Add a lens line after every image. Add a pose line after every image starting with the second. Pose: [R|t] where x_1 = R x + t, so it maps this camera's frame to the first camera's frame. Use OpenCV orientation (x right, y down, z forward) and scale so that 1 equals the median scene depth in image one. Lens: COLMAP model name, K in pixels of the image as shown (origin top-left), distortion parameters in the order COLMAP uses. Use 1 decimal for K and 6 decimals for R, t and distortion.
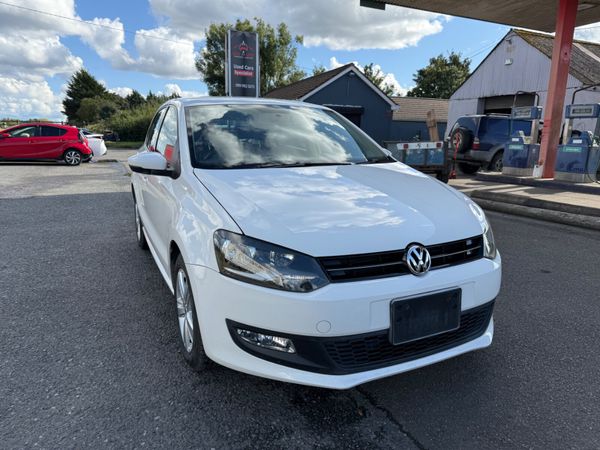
lens RADIAL K [[429.3, 0, 300.0], [0, 429.3, 225.0], [0, 0, 1]] dist [0.045754, -0.056710]
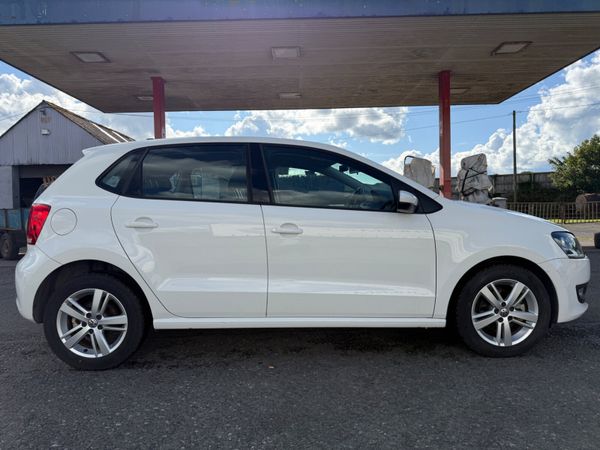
lens RADIAL K [[429.3, 0, 300.0], [0, 429.3, 225.0], [0, 0, 1]] dist [0.045754, -0.056710]
pose [[0.390486, -0.055981, 0.918905, -0.173316], [0.212781, 0.976610, -0.030924, -0.012688], [-0.895681, 0.207601, 0.393264, 0.110370]]
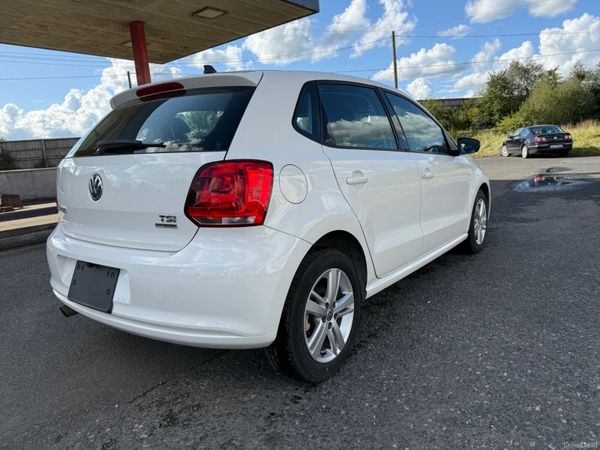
lens RADIAL K [[429.3, 0, 300.0], [0, 429.3, 225.0], [0, 0, 1]] dist [0.045754, -0.056710]
pose [[-0.483890, -0.124627, 0.866209, -0.158868], [0.241458, 0.932373, 0.269032, -0.047268], [-0.841159, 0.339335, -0.421074, 0.260001]]
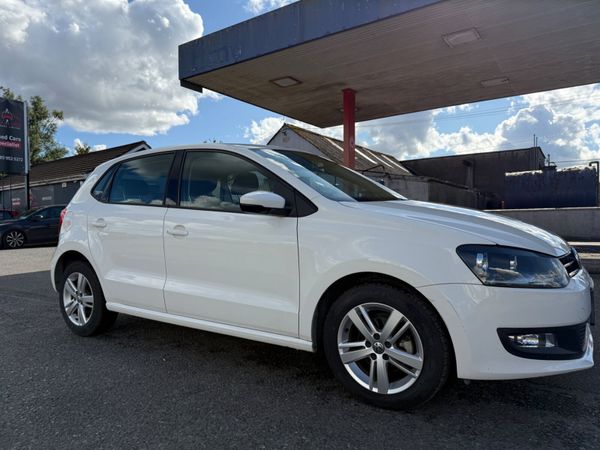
lens RADIAL K [[427.7, 0, 301.9], [0, 427.7, 226.5], [0, 0, 1]] dist [0.067230, -0.097660]
pose [[0.847616, -0.038597, 0.529204, -0.096429], [0.136073, 0.979809, -0.146484, 0.007114], [-0.512866, 0.196173, 0.835754, 0.033021]]
